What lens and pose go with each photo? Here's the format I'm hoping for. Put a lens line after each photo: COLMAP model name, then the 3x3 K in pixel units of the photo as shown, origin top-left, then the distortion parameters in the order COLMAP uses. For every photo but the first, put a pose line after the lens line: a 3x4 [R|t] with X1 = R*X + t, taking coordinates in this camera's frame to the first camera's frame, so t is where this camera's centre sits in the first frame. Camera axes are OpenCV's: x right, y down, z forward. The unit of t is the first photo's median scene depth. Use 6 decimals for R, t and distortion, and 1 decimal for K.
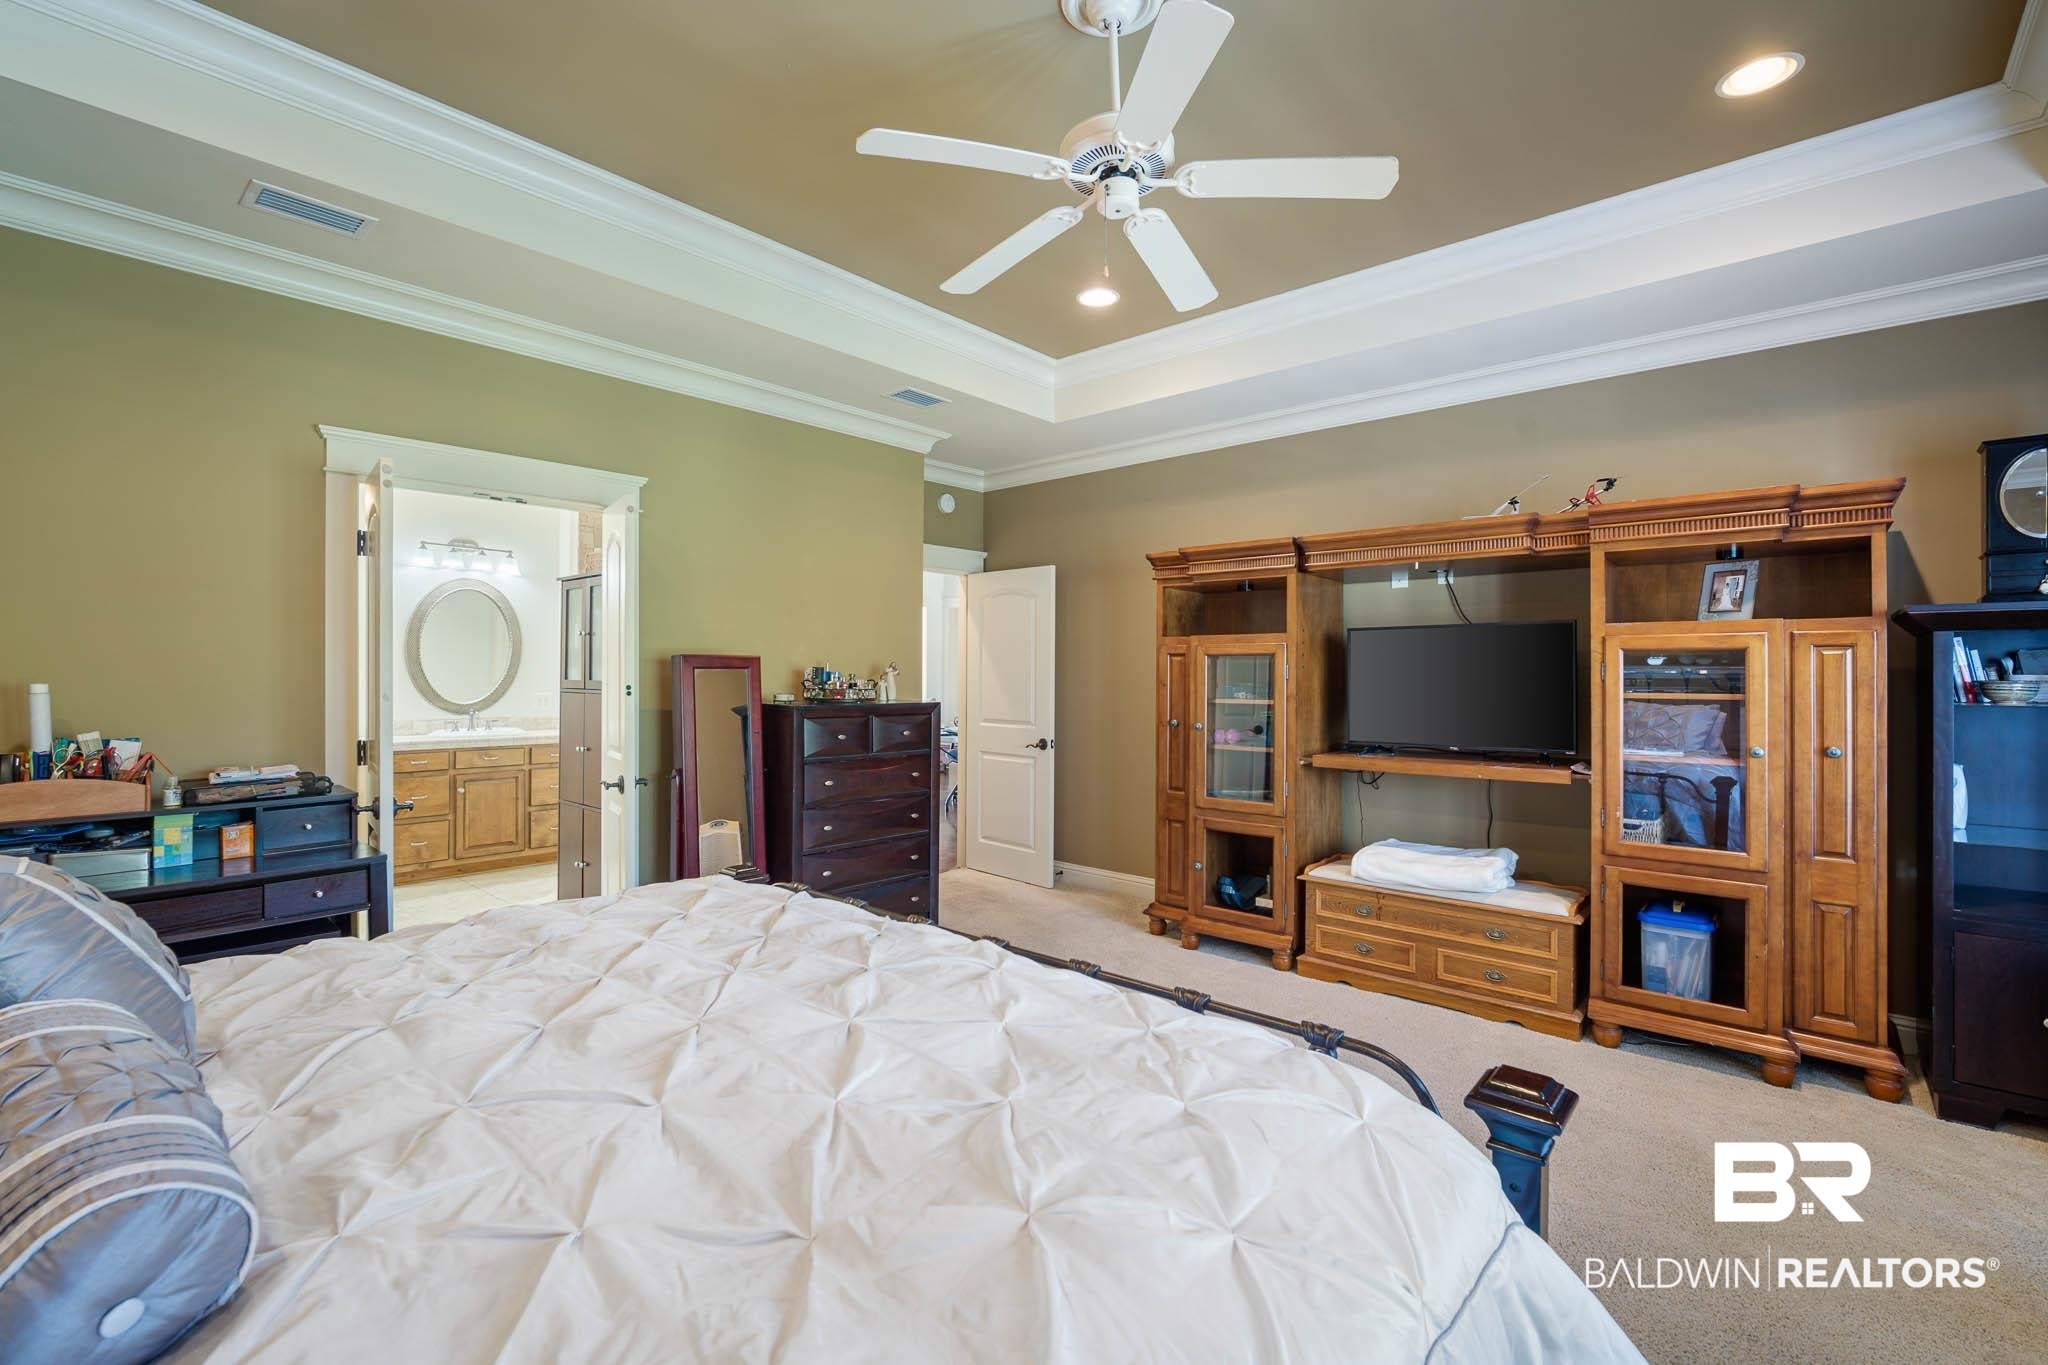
lens RADIAL K [[896.8, 0, 1026.5], [0, 896.8, 678.2], [0, 0, 1]] dist [-0.002397, 0.000724]
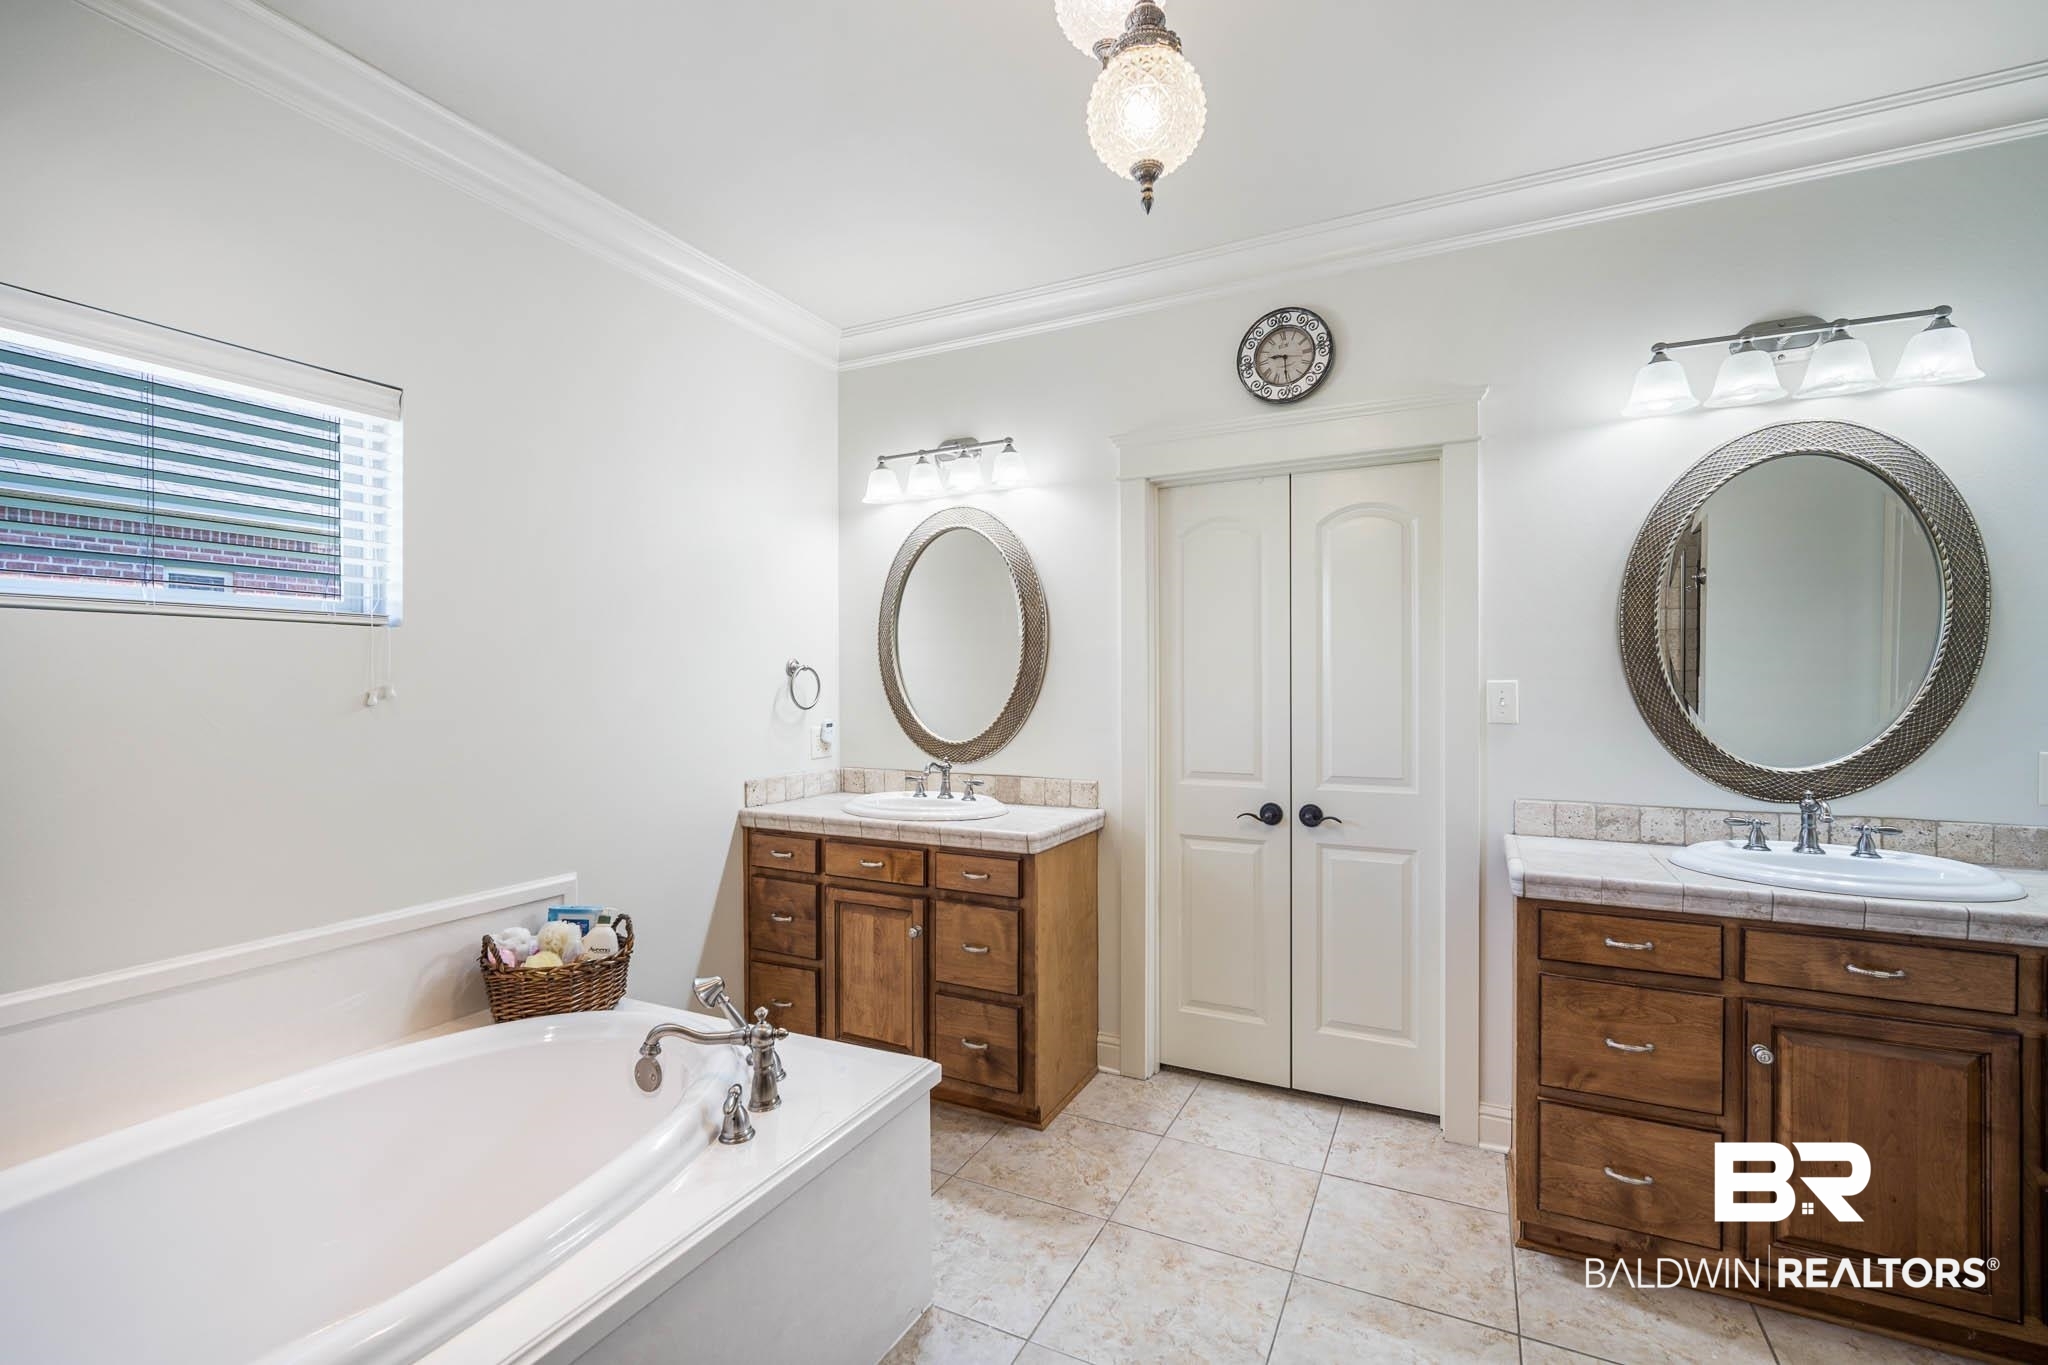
lens RADIAL K [[896.8, 0, 1026.5], [0, 896.8, 678.2], [0, 0, 1]] dist [-0.002397, 0.000724]
pose [[0.258895, -0.009852, -0.965855, -0.374408], [-0.000169, 0.999948, -0.010245, -0.005074], [0.965905, 0.002816, 0.258880, 0.638087]]
